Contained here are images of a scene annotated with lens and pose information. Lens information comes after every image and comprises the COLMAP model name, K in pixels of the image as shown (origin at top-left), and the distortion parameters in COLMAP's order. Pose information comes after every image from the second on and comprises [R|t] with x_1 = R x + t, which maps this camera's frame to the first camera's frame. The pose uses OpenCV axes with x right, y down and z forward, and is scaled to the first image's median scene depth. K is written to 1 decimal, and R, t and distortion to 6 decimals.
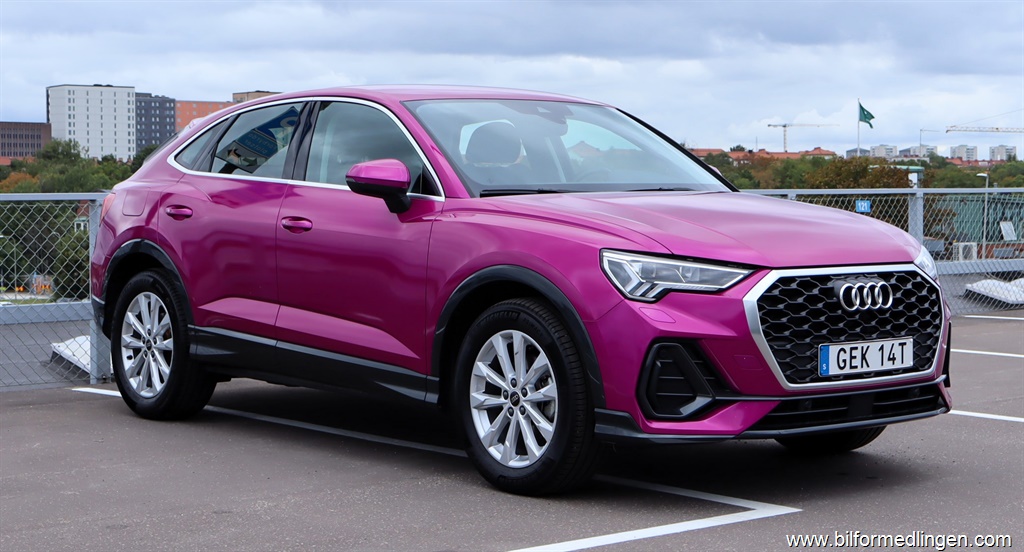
lens RADIAL K [[1822.1, 0, 513.2], [0, 1822.1, 269.8], [0, 0, 1]] dist [-0.009381, 0.000000]
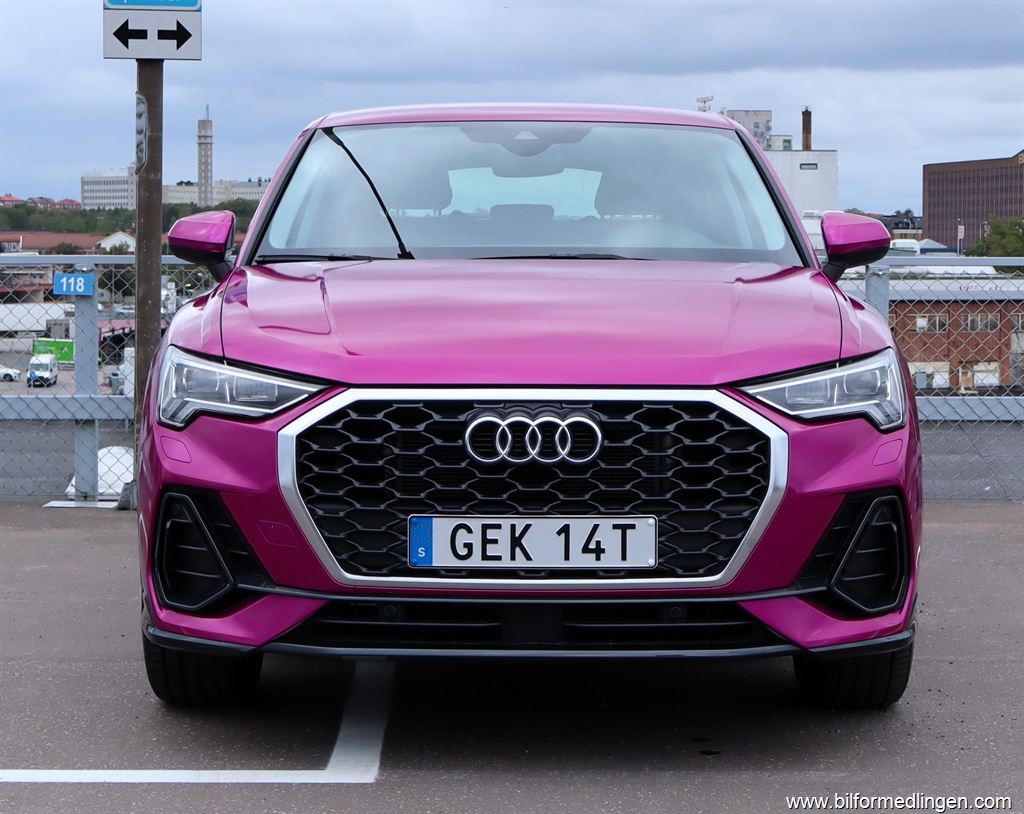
lens RADIAL K [[2350.3, 0, 507.8], [0, 2350.3, 409.6], [0, 0, 1]] dist [0.065434, 0.000000]
pose [[0.766376, 0.048762, -0.640539, 0.680912], [-0.033394, 0.998791, 0.036080, -0.022781], [0.641524, -0.006261, 0.767077, 0.415051]]
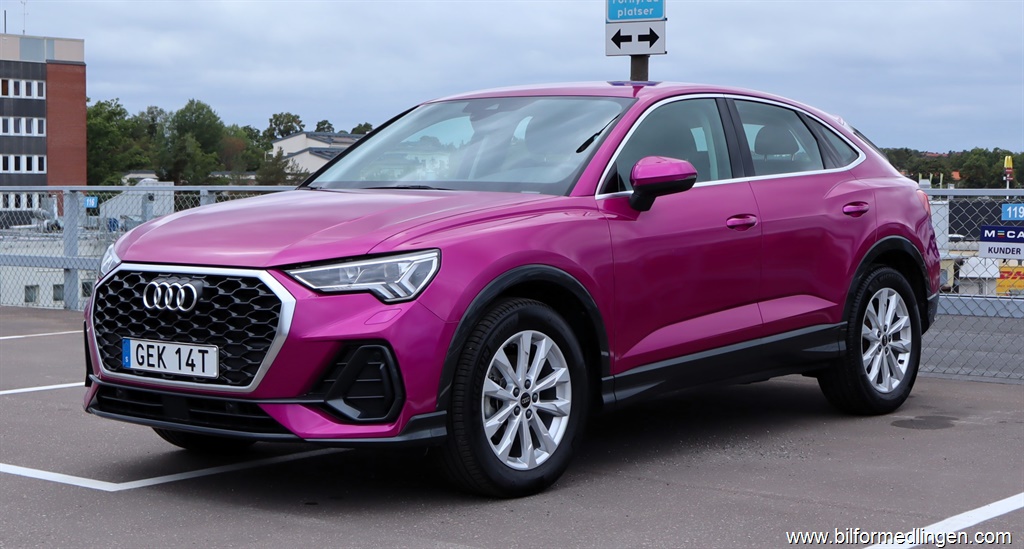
lens RADIAL K [[1822.1, 0, 516.3], [0, 1822.1, 275.5], [0, 0, 1]] dist [-0.009381, 0.000000]
pose [[0.170965, 0.053895, -0.983802, 1.201847], [-0.047904, 0.997777, 0.046335, -0.051523], [0.984112, 0.039207, 0.173166, 1.022979]]
